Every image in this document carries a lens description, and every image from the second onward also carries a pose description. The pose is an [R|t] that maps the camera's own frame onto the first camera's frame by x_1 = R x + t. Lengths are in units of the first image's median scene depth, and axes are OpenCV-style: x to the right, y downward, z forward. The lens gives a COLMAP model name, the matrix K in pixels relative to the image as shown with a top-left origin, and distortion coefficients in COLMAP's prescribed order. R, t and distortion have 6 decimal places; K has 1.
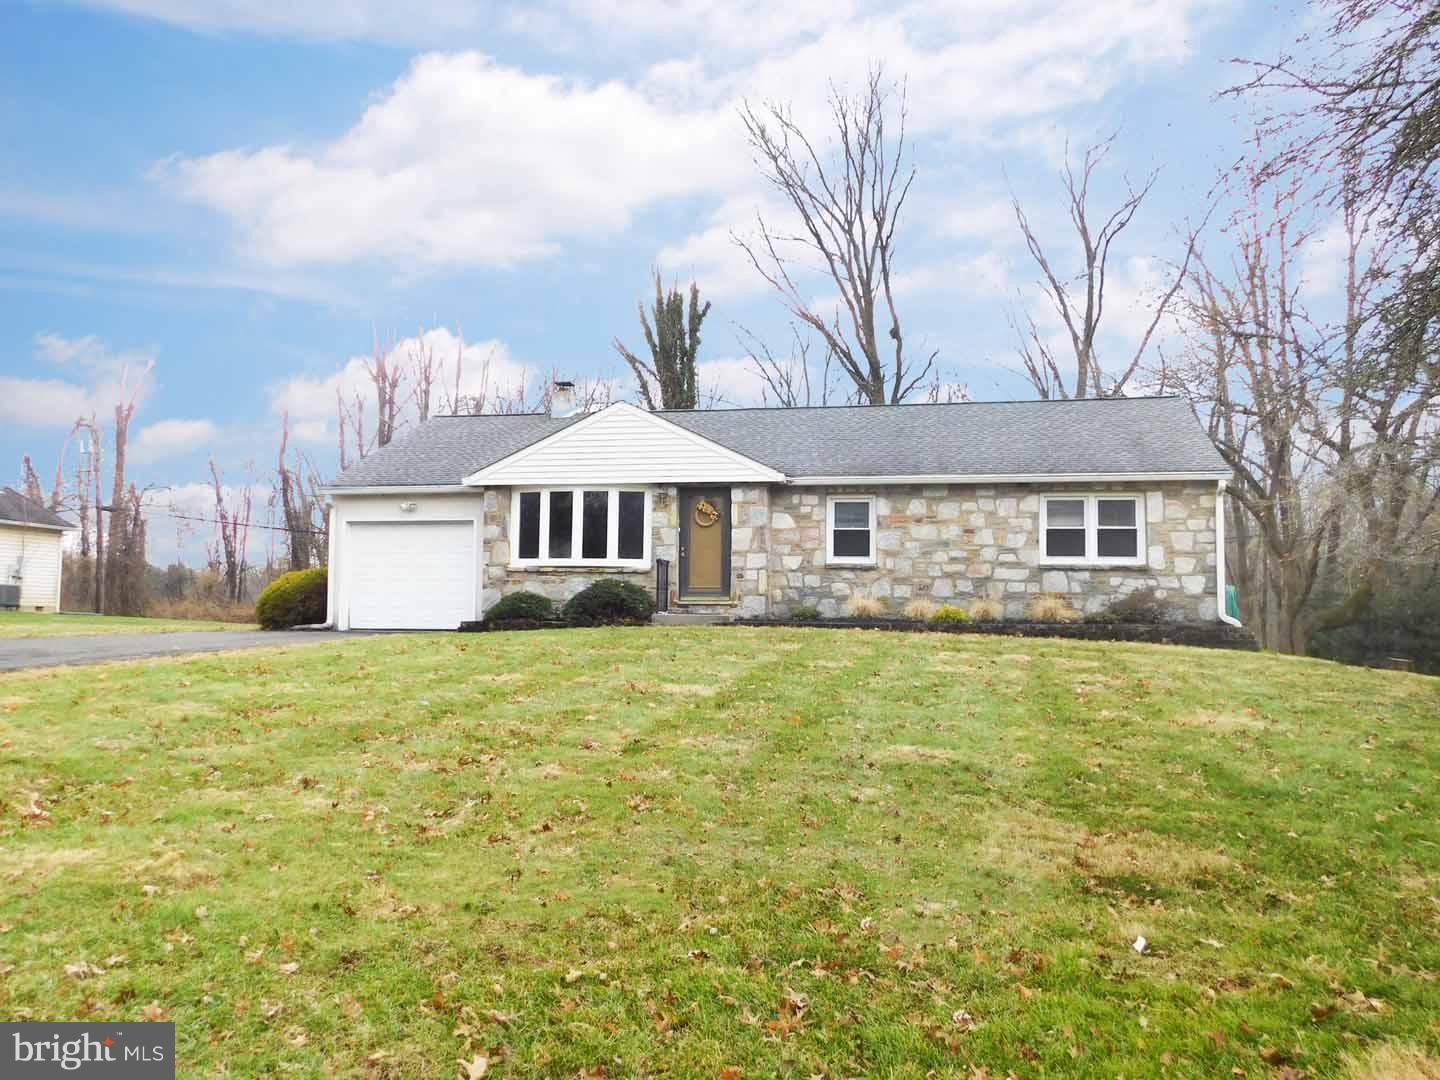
lens RADIAL K [[1159.0, 0, 720.9], [0, 1159.0, 547.4], [0, 0, 1]] dist [0.059350, 0.004062]
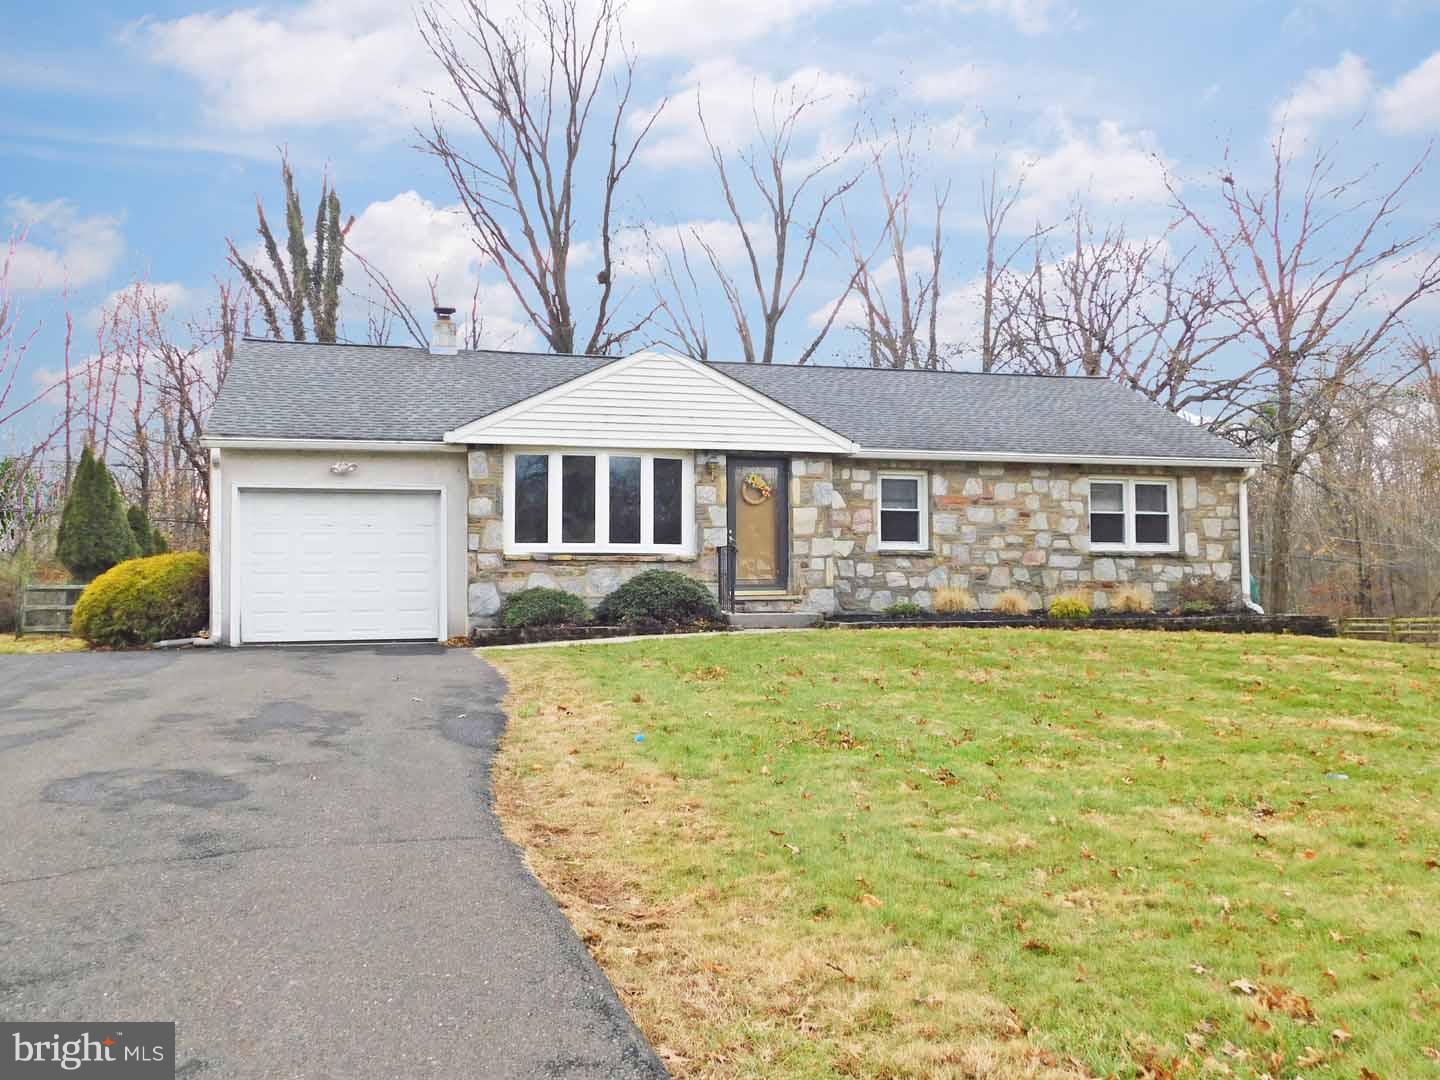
lens RADIAL K [[1287.1, 0, 720.1], [0, 1287.1, 535.4], [0, 0, 1]] dist [0.009092, -0.005510]
pose [[0.888048, 0.004518, 0.459729, -0.456805], [-0.011113, 0.999871, 0.011640, -0.006679], [-0.459617, -0.015446, 0.887983, 0.209714]]
